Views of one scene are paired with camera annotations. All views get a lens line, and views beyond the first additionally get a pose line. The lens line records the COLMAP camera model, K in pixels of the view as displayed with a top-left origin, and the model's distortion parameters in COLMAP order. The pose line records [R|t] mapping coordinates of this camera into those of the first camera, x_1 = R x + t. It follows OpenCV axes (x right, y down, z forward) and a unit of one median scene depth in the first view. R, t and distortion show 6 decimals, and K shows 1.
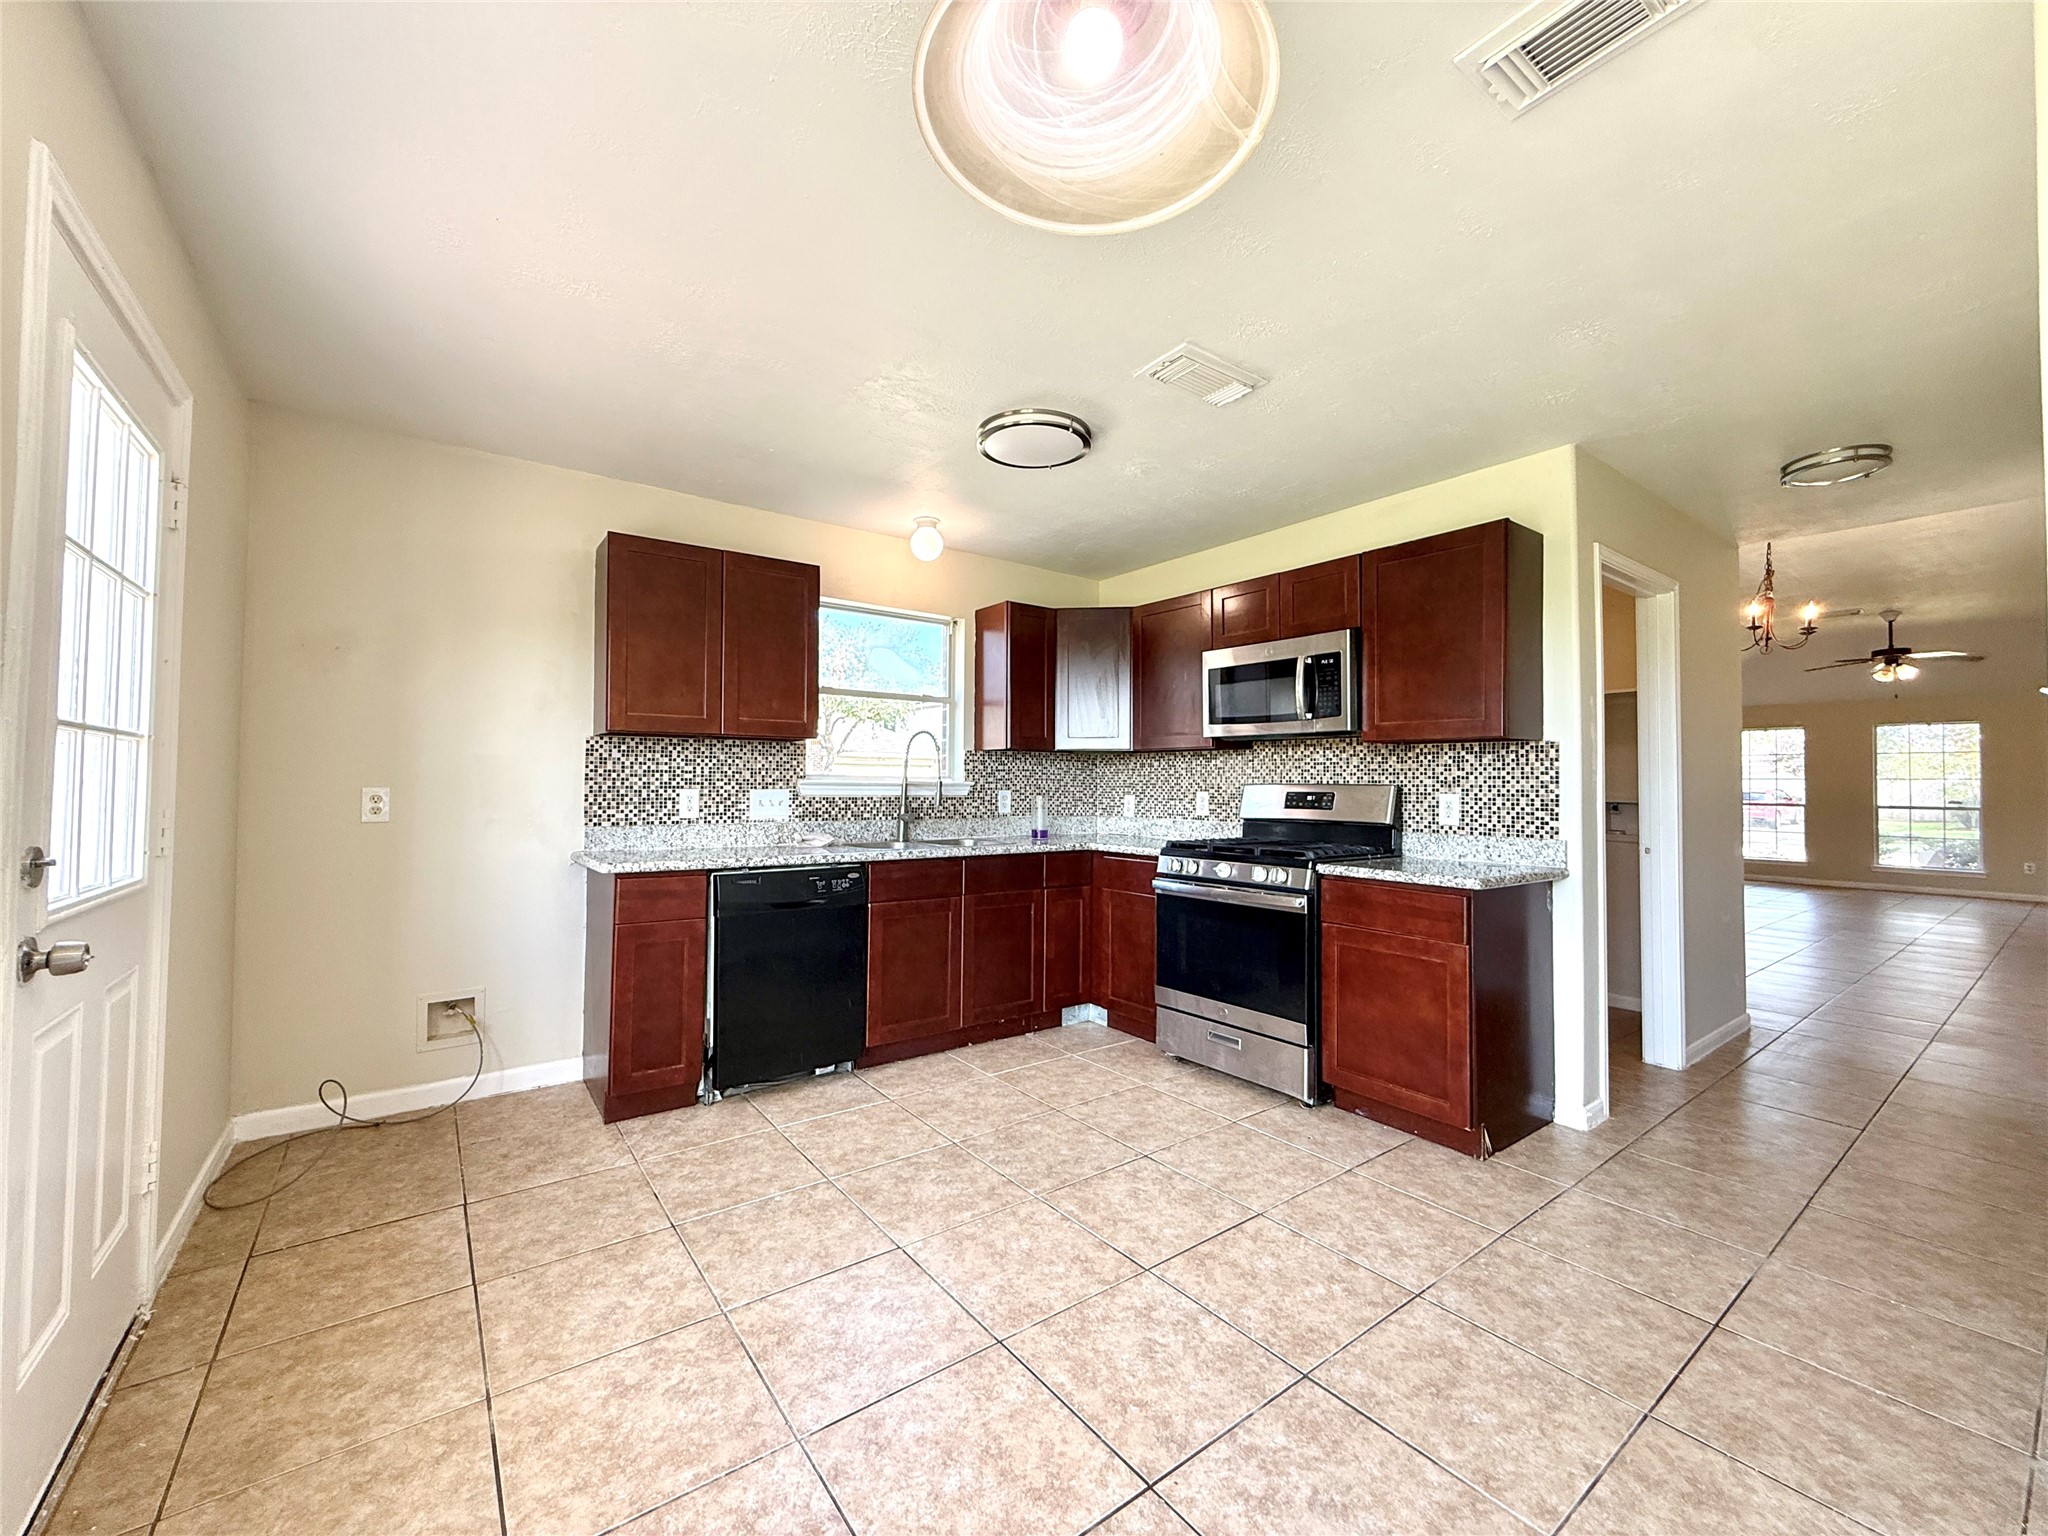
lens RADIAL K [[814.0, 0, 1029.9], [0, 814.0, 762.5], [0, 0, 1]] dist [0.001139, -0.000498]
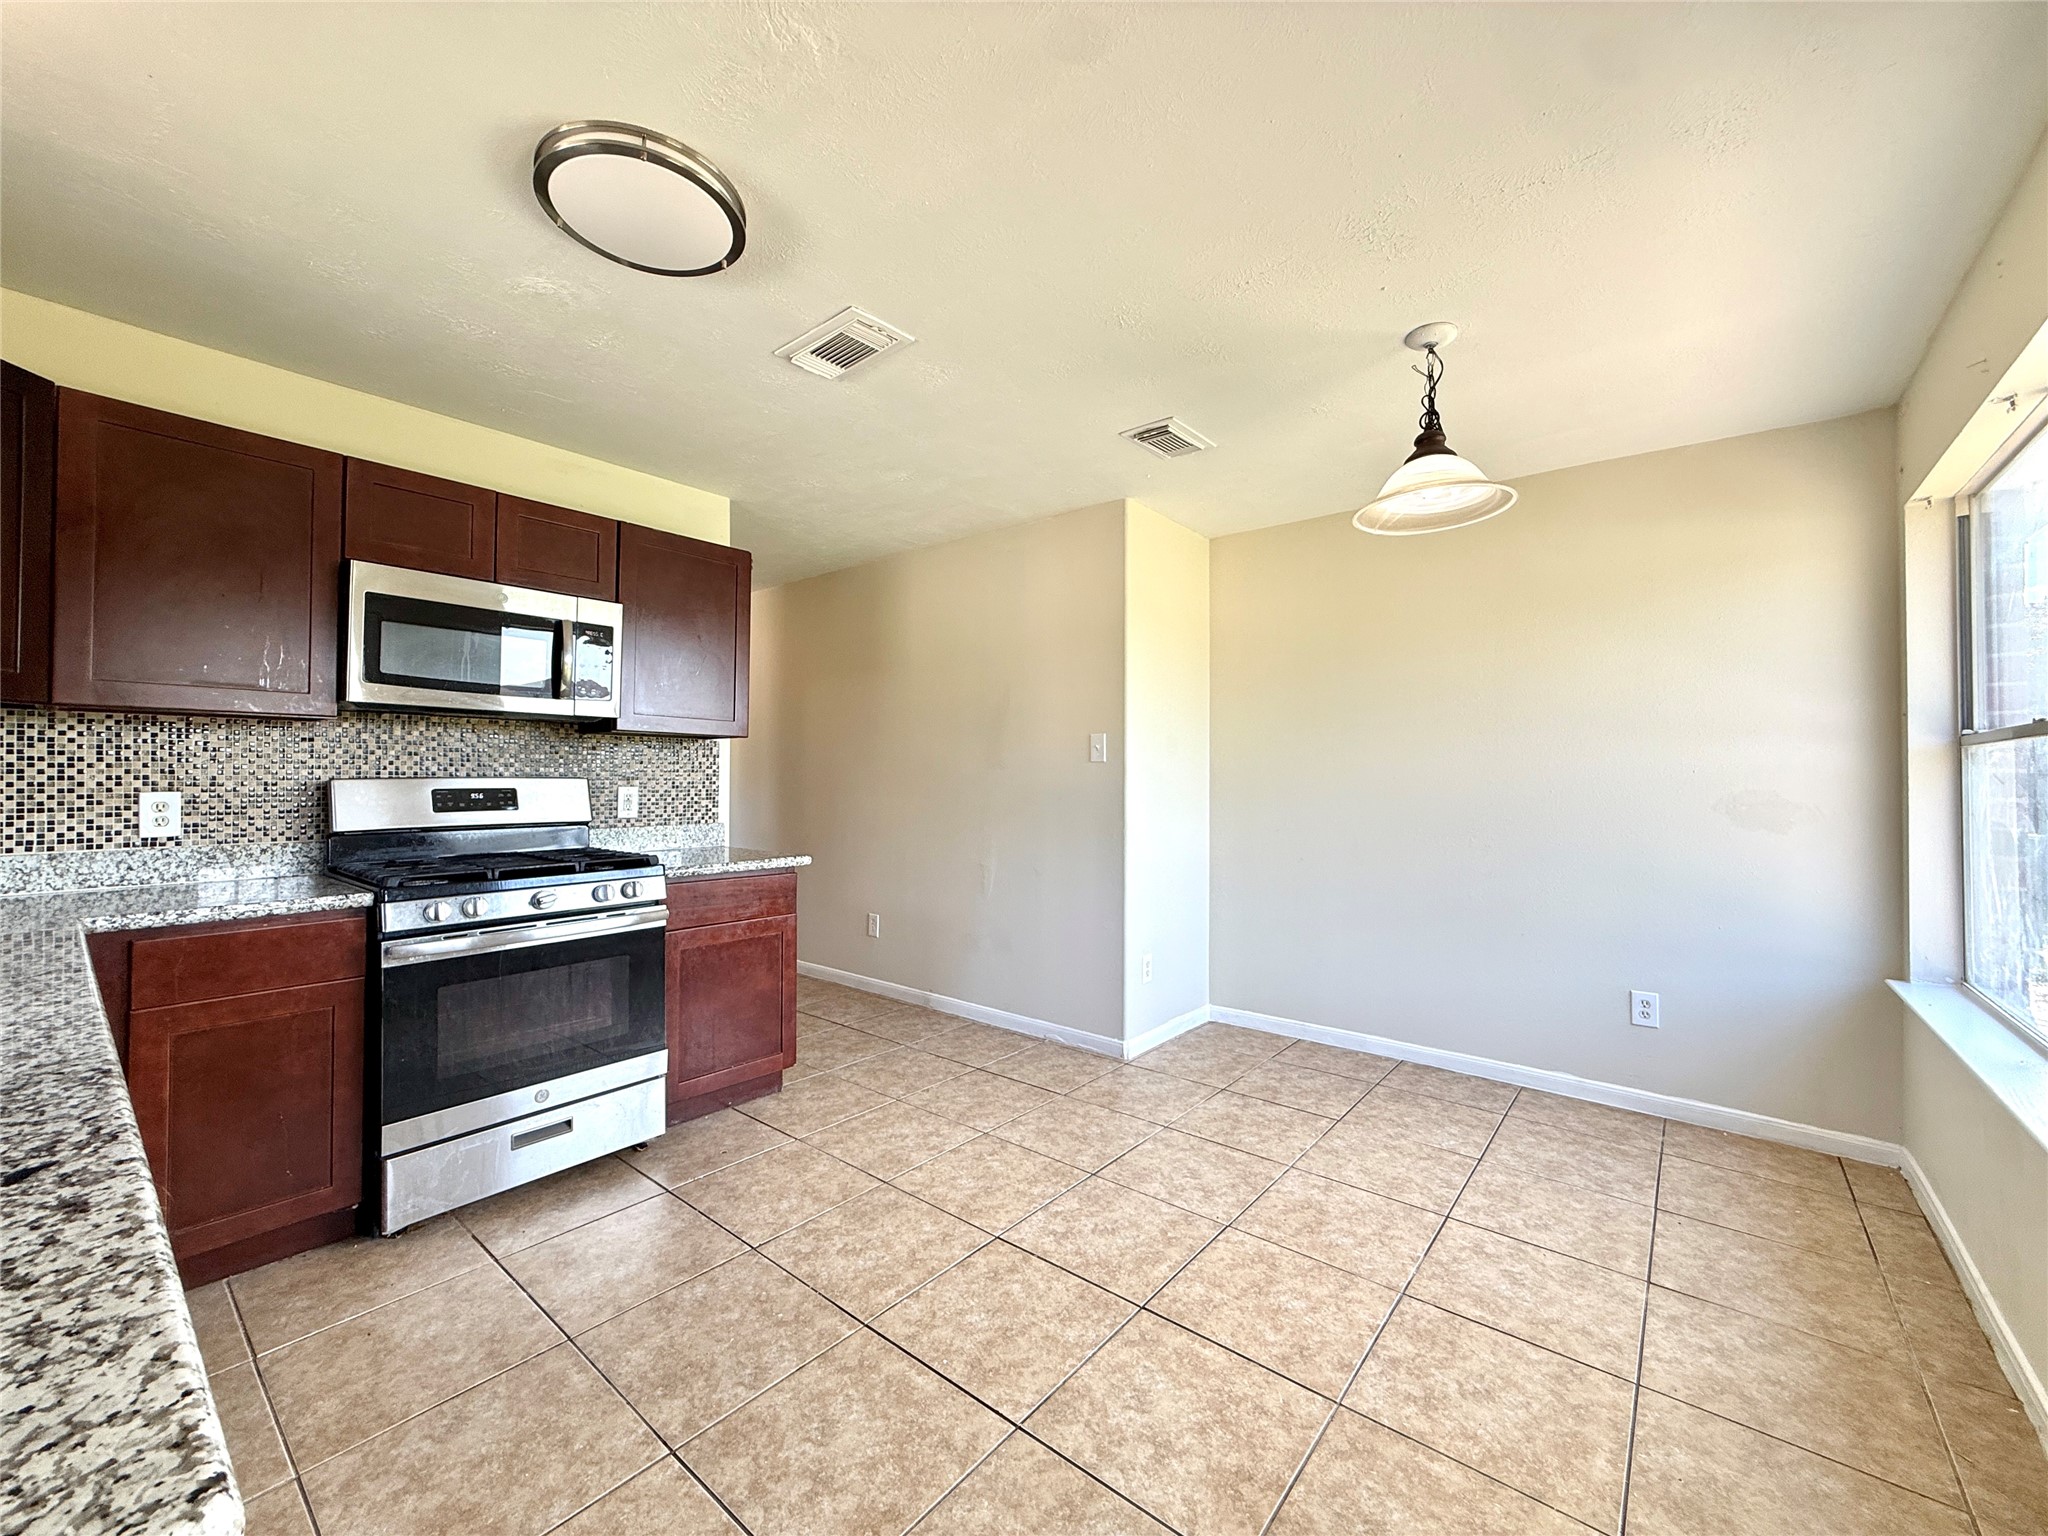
lens RADIAL K [[814.0, 0, 1013.3], [0, 814.0, 777.9], [0, 0, 1]] dist [0.001139, -0.000498]
pose [[-0.221228, -0.012413, 0.975143, -0.785996], [-0.034016, 0.999409, 0.005005, 0.009710], [-0.974629, -0.032063, -0.221520, 1.078534]]
